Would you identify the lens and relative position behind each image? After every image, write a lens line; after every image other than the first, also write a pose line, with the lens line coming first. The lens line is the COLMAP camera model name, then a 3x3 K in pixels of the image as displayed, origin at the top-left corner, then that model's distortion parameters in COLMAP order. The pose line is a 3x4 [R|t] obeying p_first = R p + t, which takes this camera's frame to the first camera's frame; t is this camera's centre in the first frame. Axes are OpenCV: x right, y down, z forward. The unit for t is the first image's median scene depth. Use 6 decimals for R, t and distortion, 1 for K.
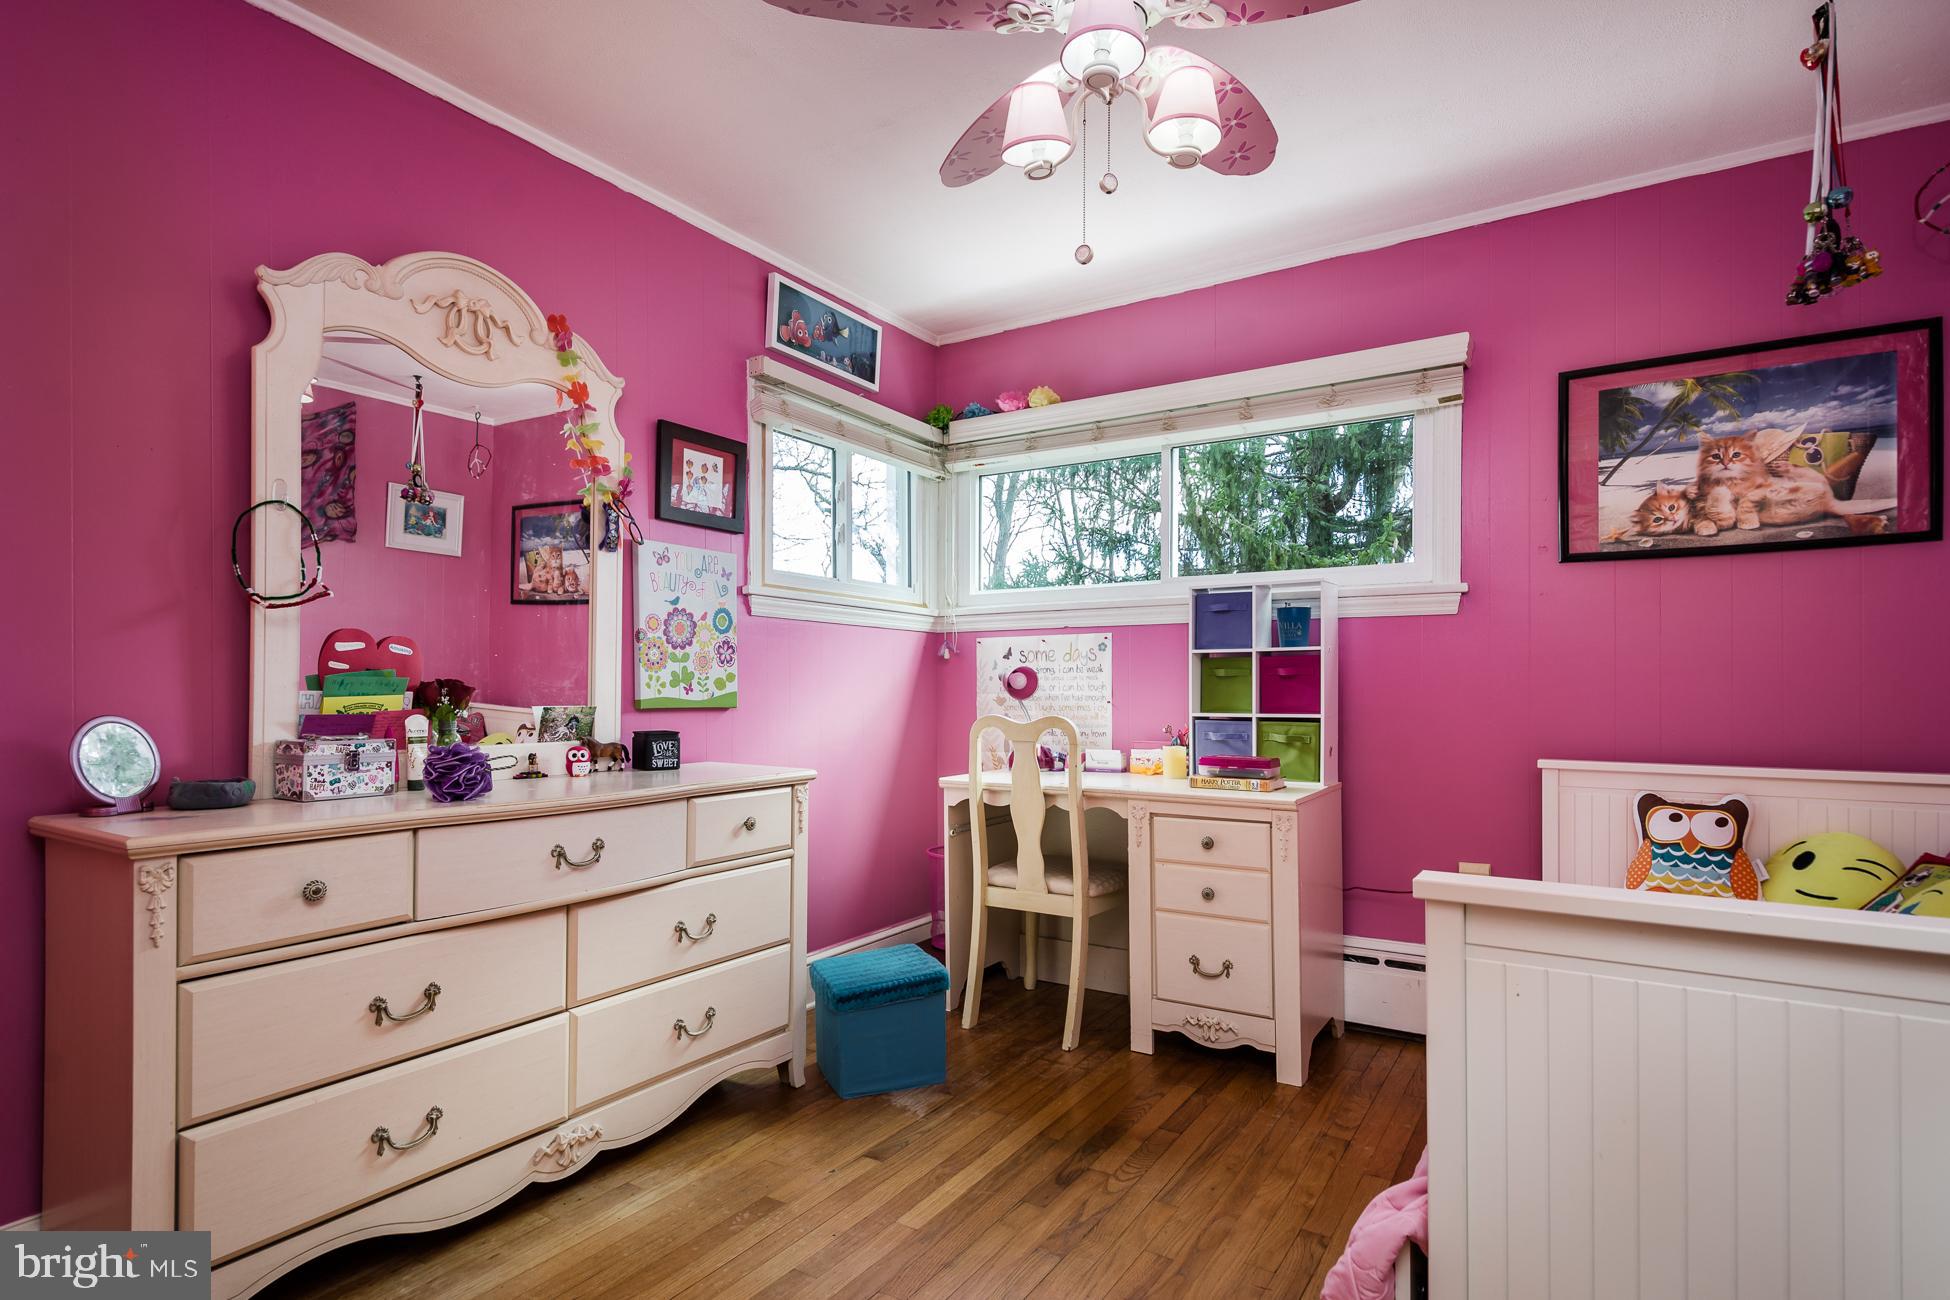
lens RADIAL K [[1010.8, 0, 991.1], [0, 1010.8, 666.1], [0, 0, 1]] dist [0.025274, -0.009005]
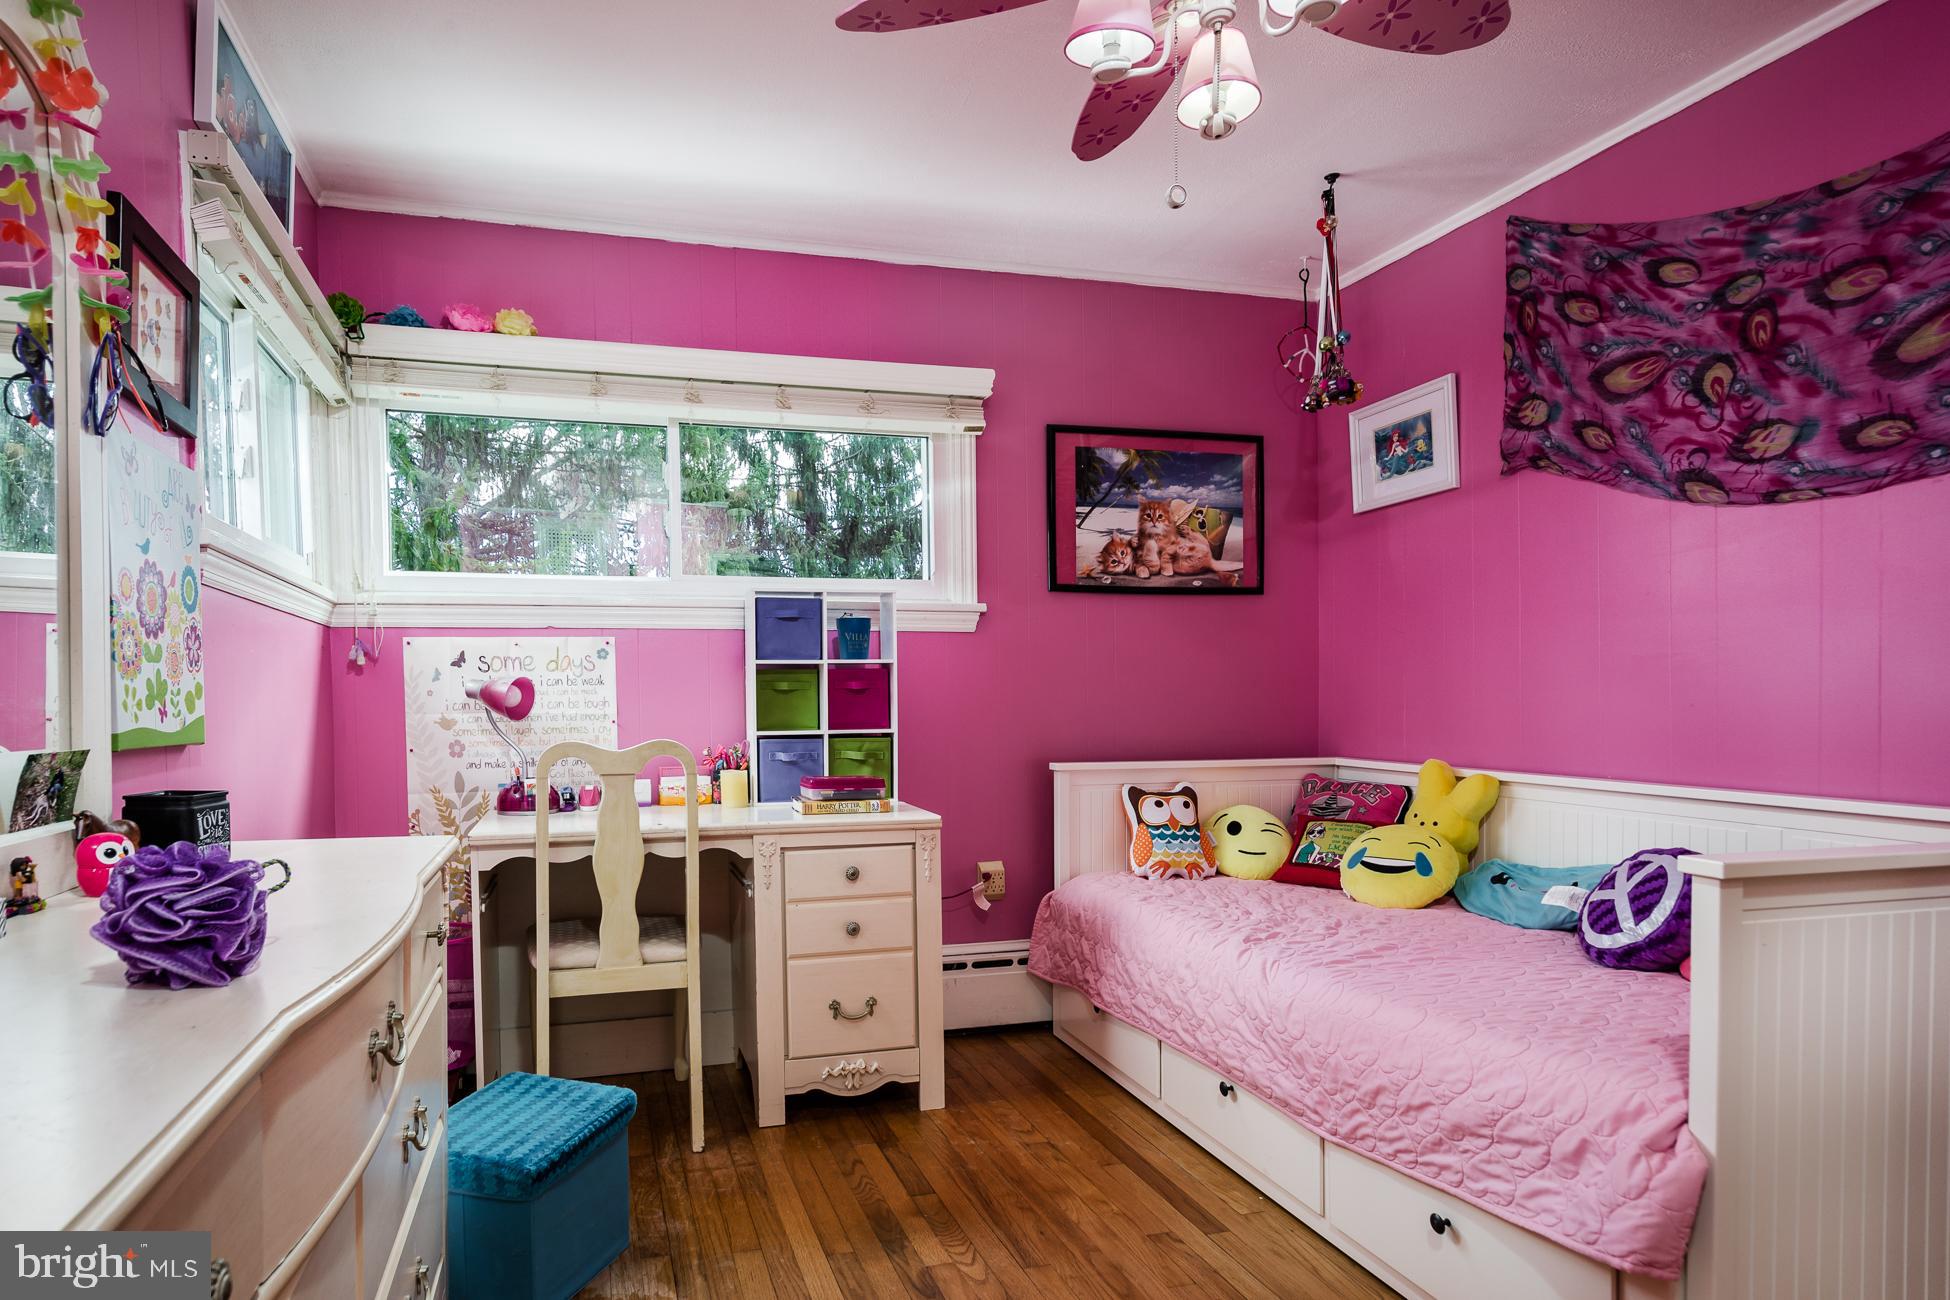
lens RADIAL K [[1010.8, 0, 1036.0], [0, 1010.8, 710.0], [0, 0, 1]] dist [0.025274, -0.009005]
pose [[0.702215, -0.013114, 0.711844, -0.281436], [-0.007454, 0.999640, 0.025770, 0.003040], [-0.711926, -0.023402, 0.701864, 0.222161]]
